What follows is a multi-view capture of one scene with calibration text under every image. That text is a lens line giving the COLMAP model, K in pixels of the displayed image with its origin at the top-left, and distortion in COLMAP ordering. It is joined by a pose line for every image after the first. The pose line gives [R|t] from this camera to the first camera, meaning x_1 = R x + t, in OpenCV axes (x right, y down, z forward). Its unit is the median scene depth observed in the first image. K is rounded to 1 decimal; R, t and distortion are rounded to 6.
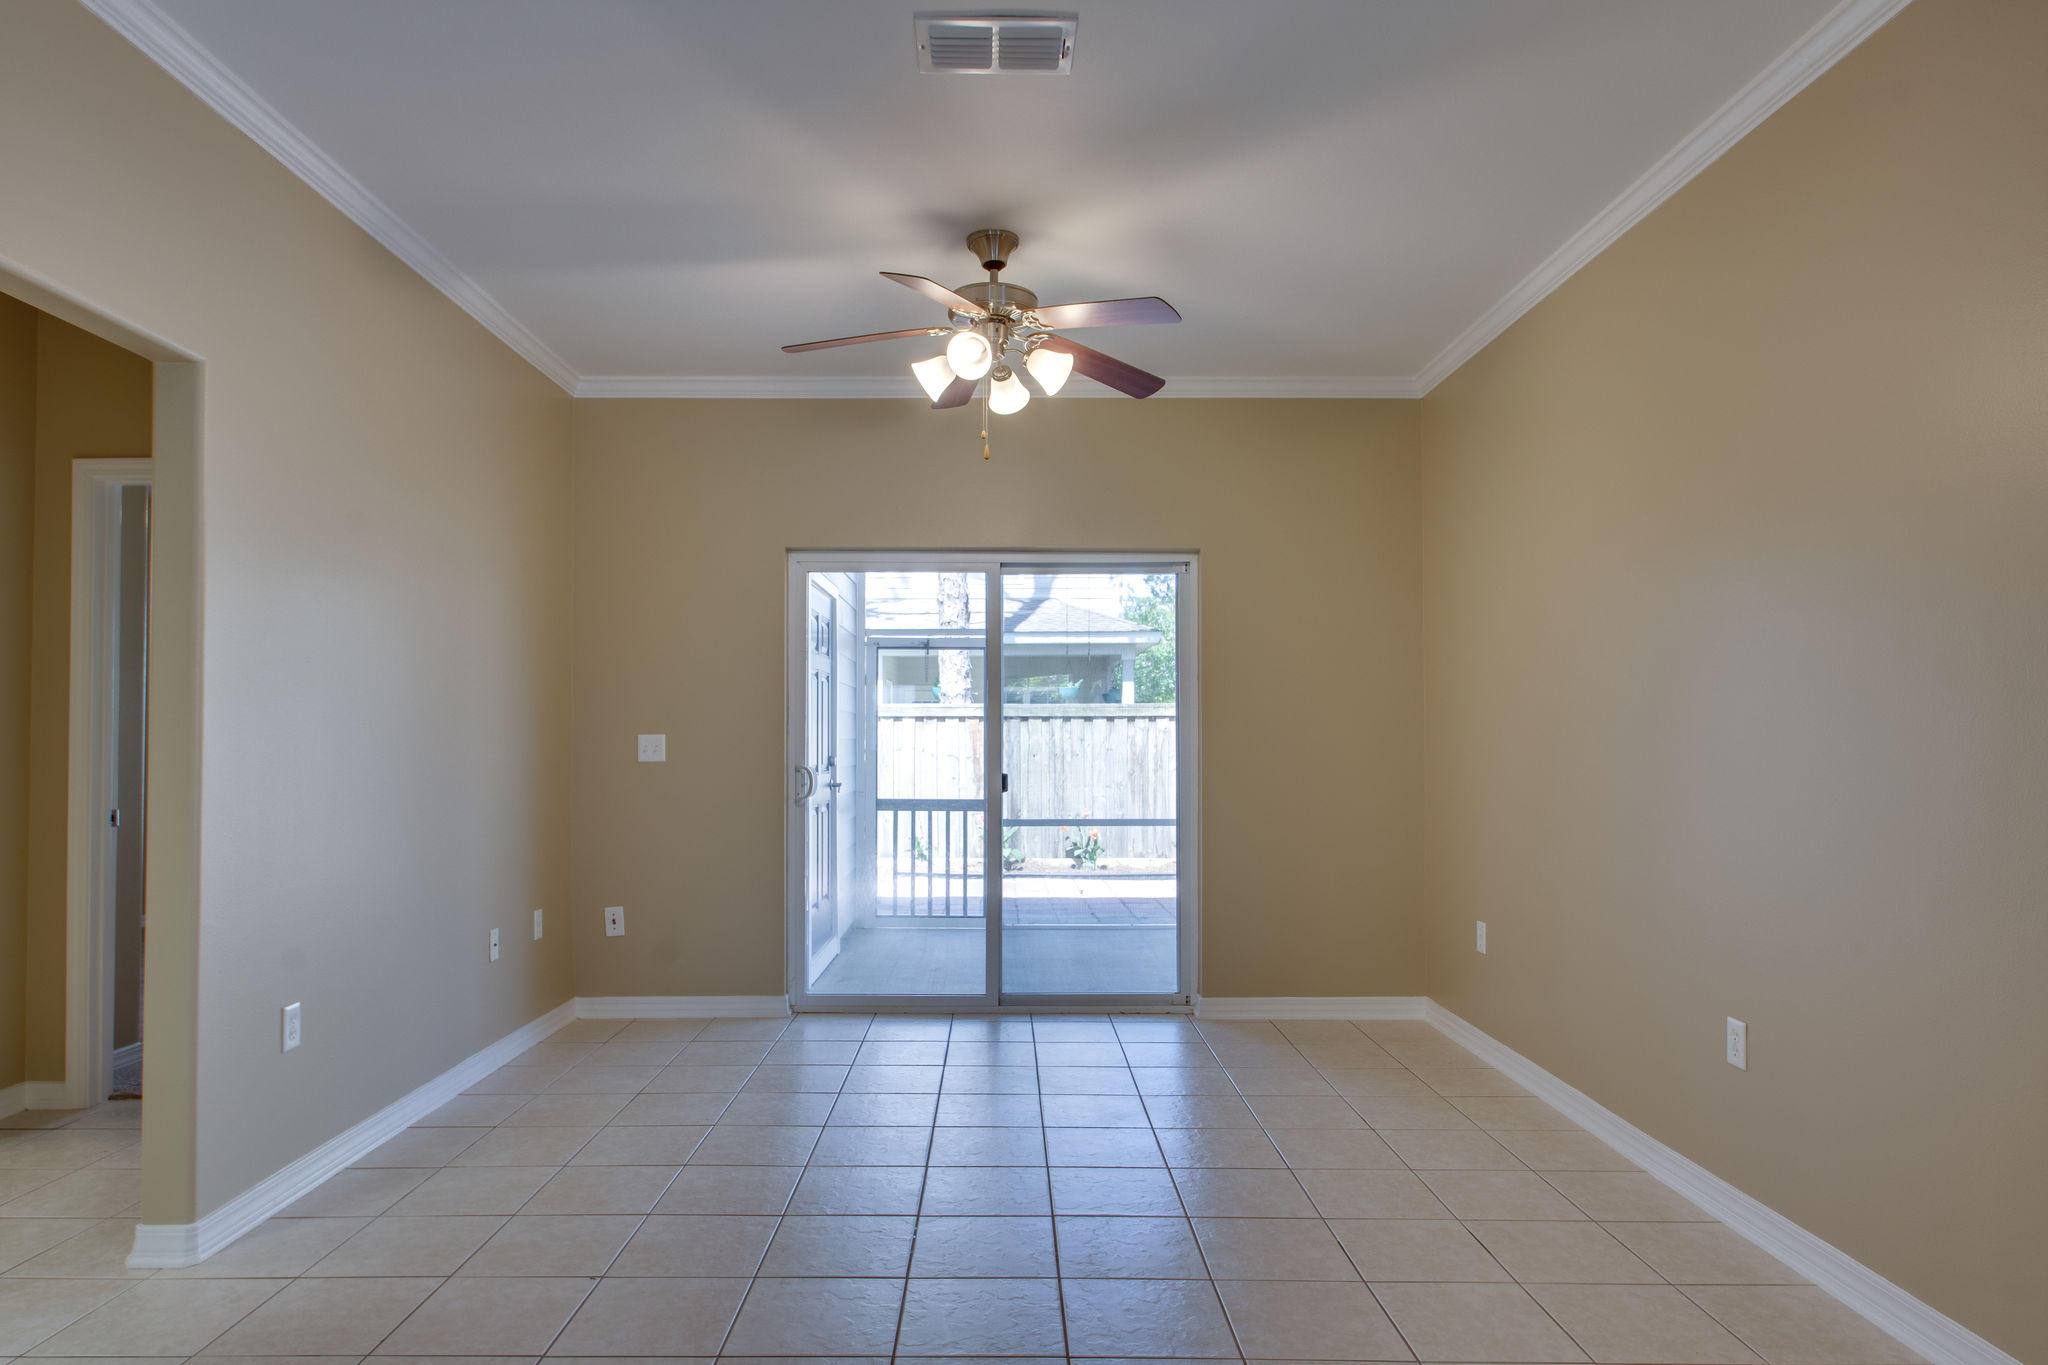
lens RADIAL K [[1139.8, 0, 982.4], [0, 1139.8, 725.7], [0, 0, 1]] dist [-0.005675, -0.000857]
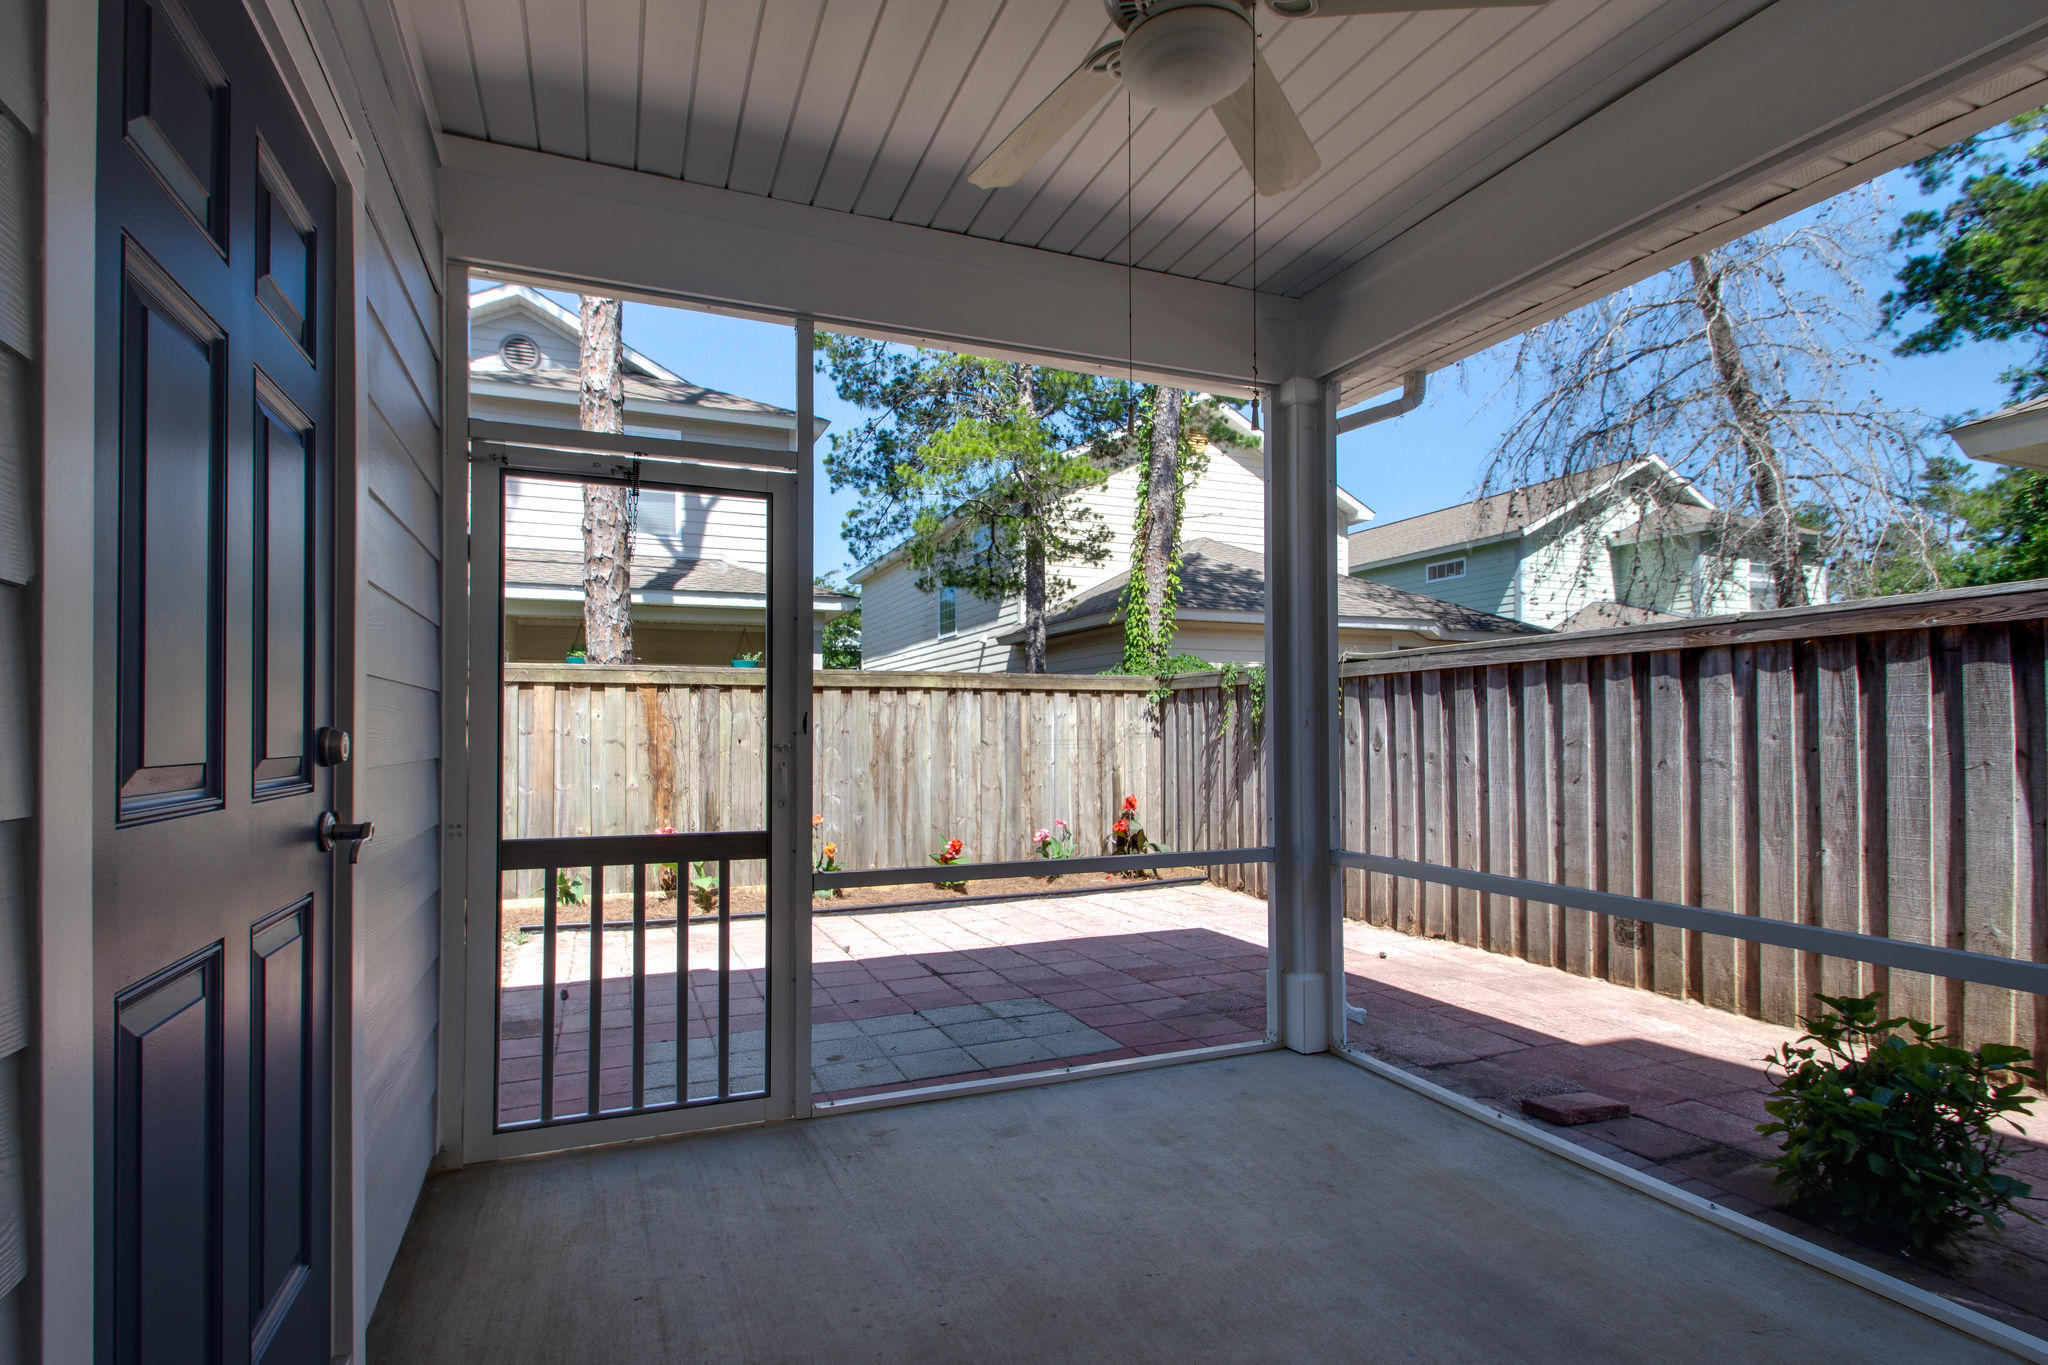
lens RADIAL K [[1004.3, 0, 1016.5], [0, 1004.3, 723.8], [0, 0, 1]] dist [-0.004129, -0.001010]
pose [[0.922557, -0.000610, 0.385861, -0.036521], [-0.001367, 0.999987, 0.004850, 0.012281], [-0.385859, -0.005002, 0.922544, 0.360694]]
